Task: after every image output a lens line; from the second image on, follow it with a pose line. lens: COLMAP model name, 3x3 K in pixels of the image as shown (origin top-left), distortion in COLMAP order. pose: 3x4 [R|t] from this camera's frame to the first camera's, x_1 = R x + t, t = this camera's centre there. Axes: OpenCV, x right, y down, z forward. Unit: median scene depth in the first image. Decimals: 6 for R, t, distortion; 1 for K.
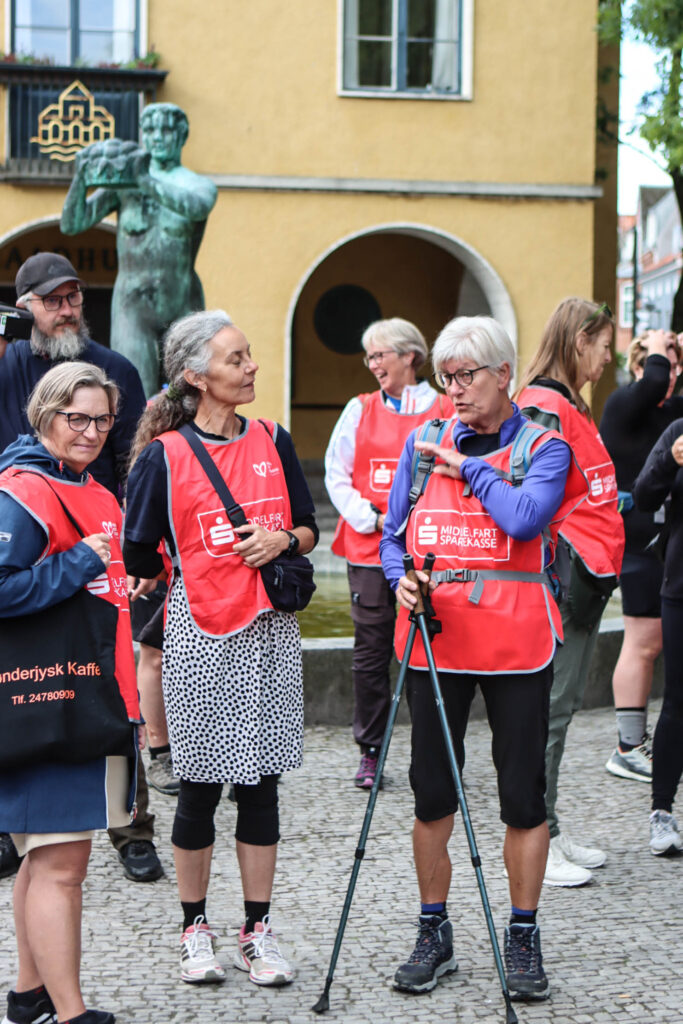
lens RADIAL K [[2394.7, 0, 341.5], [0, 2394.7, 512.0], [0, 0, 1]] dist [0.091066, 0.225139]
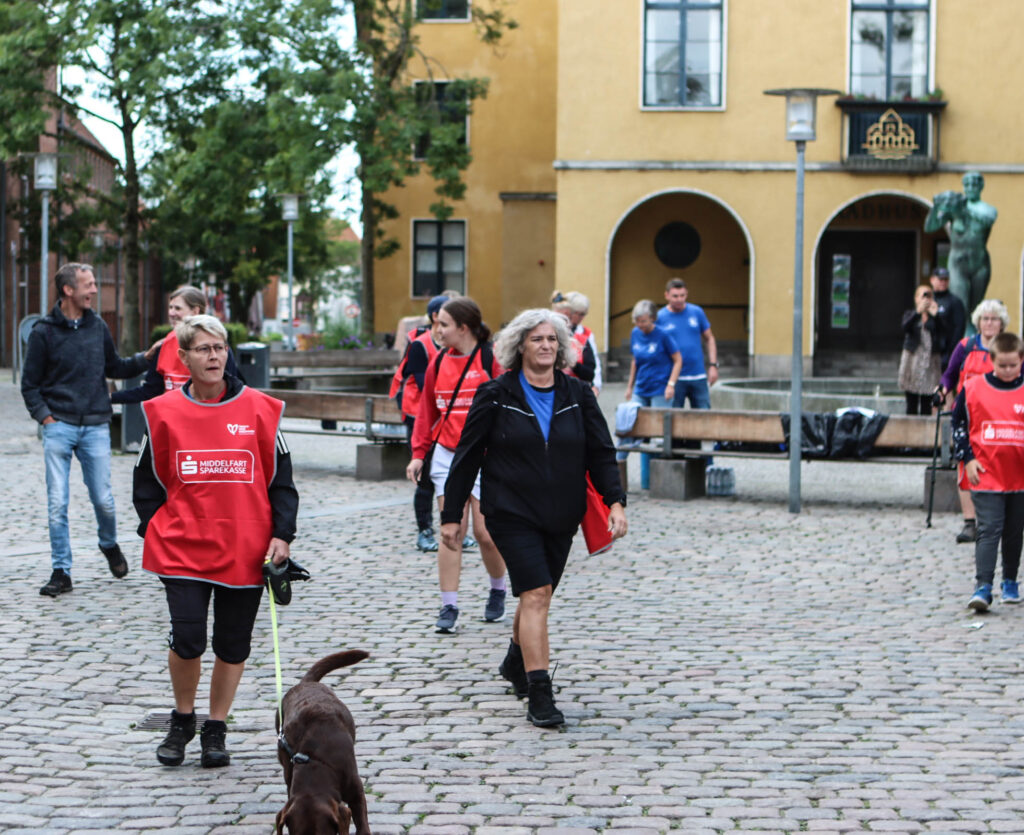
lens RADIAL K [[2307.7, 0, 512.0], [0, 2307.7, 417.5], [0, 0, 1]] dist [0.028462, 0.415858]
pose [[0.973294, 0.007309, -0.229445, 0.001573], [-0.006002, 0.999962, 0.006394, 0.022099], [0.229483, -0.004846, 0.973301, -0.594496]]
